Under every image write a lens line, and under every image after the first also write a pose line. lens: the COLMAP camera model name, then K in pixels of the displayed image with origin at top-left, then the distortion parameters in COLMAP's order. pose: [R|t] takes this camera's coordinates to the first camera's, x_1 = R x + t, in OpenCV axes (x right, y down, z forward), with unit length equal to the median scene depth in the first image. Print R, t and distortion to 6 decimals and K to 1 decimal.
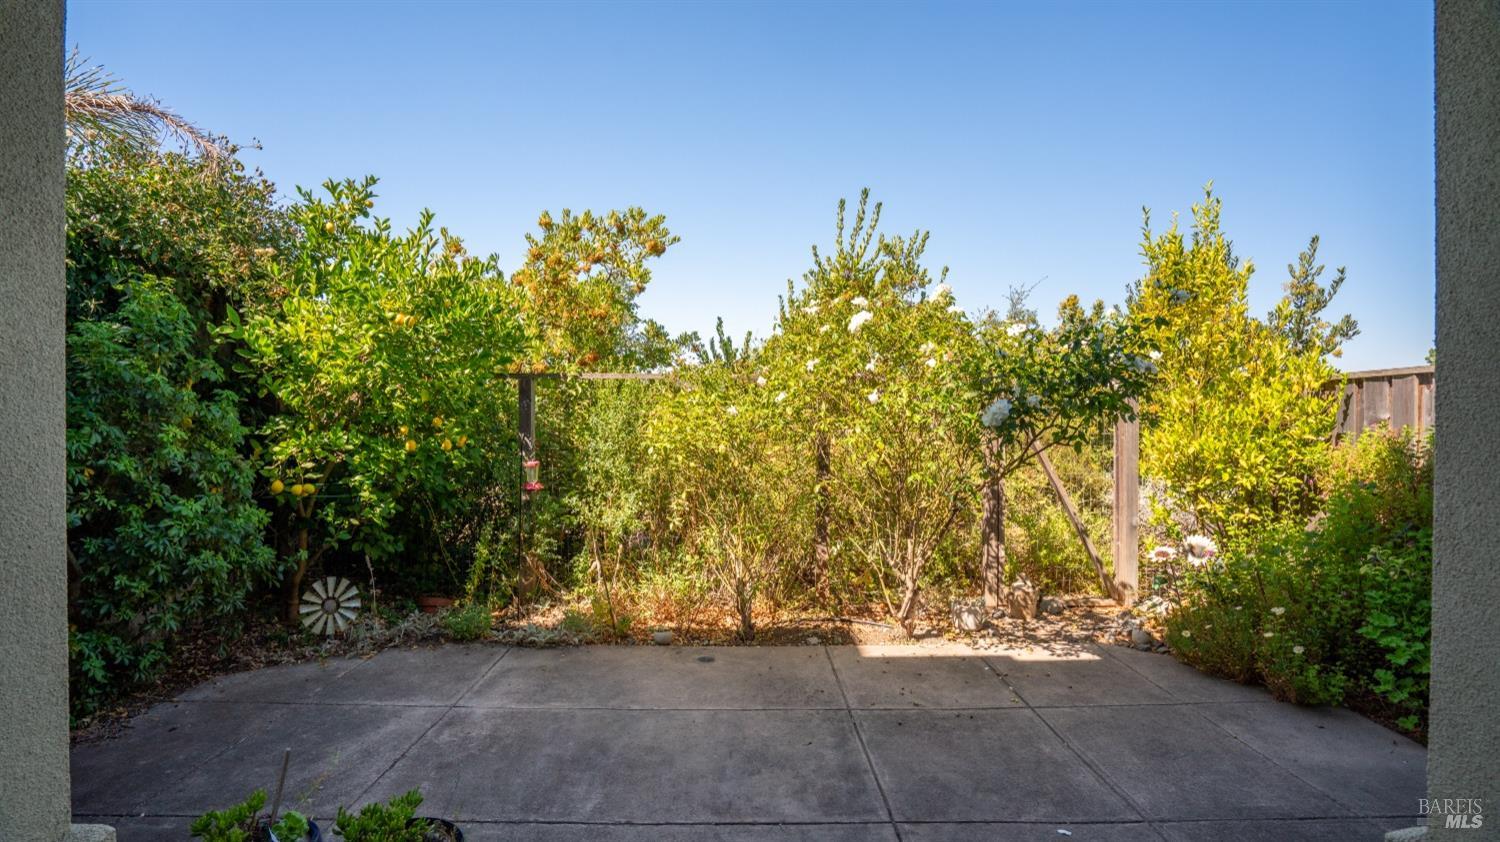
lens RADIAL K [[685.0, 0, 746.6], [0, 685.0, 416.5], [0, 0, 1]] dist [-0.000658, 0.000217]
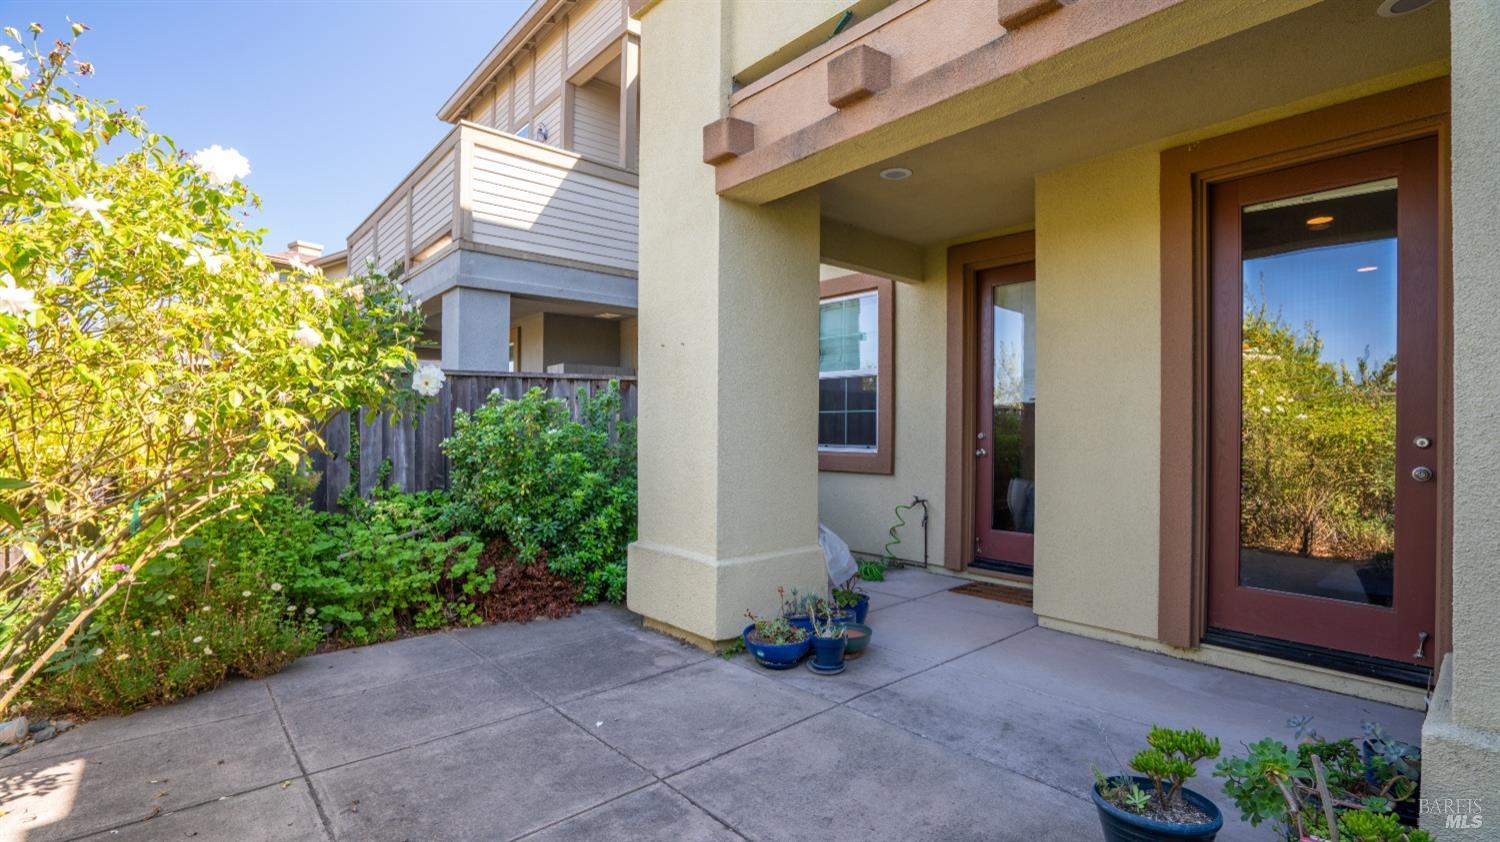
lens RADIAL K [[683.4, 0, 750.0], [0, 683.4, 421.0], [0, 0, 1]] dist [0.001620, 0.000703]
pose [[-0.648375, 0.011387, 0.761236, -0.429041], [-0.003674, 0.999830, -0.018086, 0.041406], [-0.761312, -0.014523, -0.648223, 1.003170]]
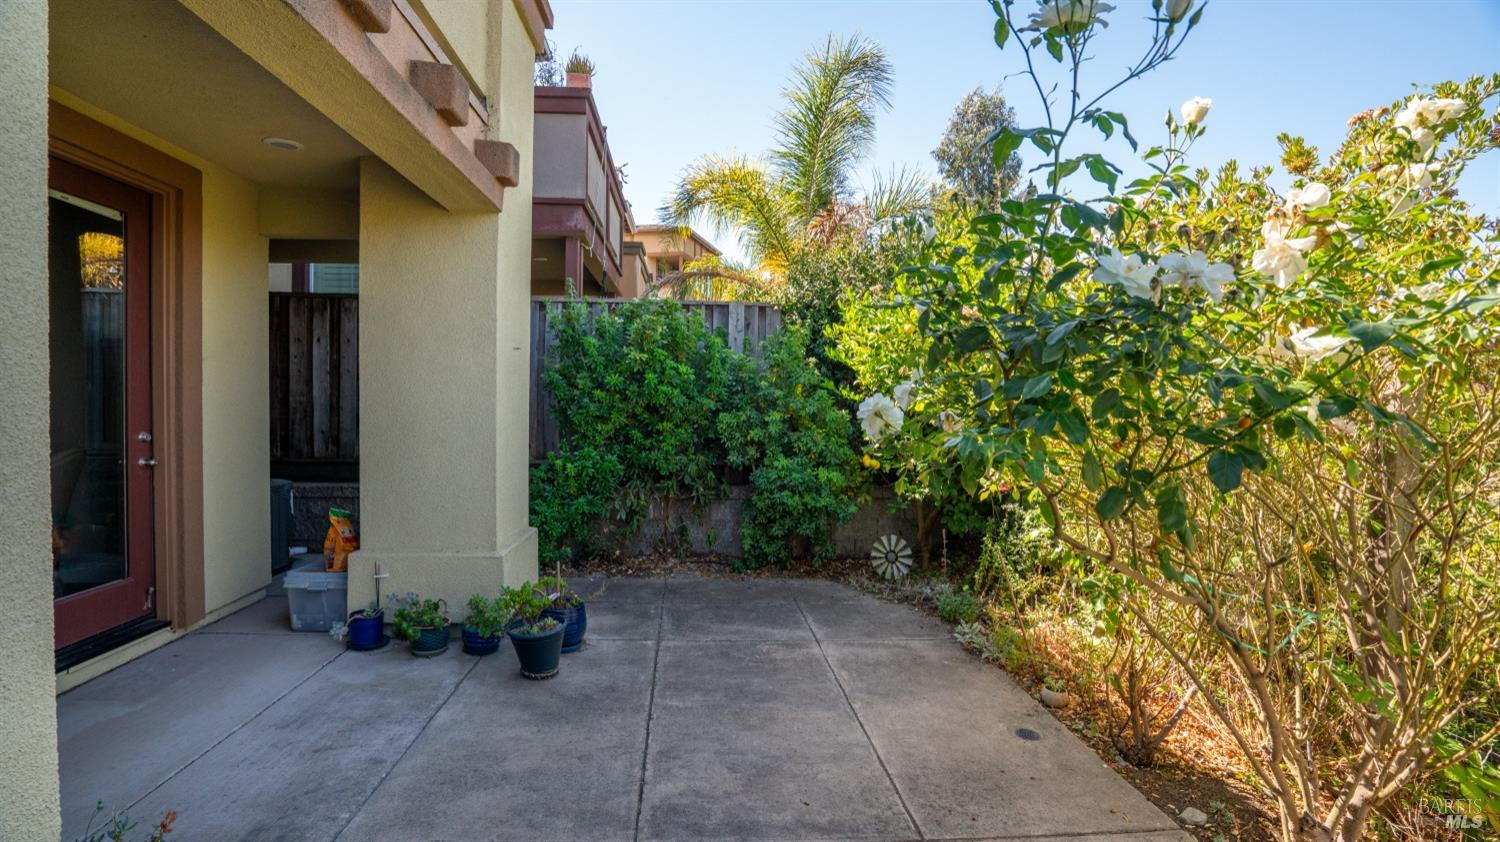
lens RADIAL K [[685.0, 0, 746.6], [0, 685.0, 416.5], [0, 0, 1]] dist [-0.000658, 0.000217]
pose [[0.083000, 0.016256, -0.996417, 0.726267], [-0.012250, 0.999808, 0.015291, -0.006596], [0.996474, 0.010937, 0.083183, 0.677578]]
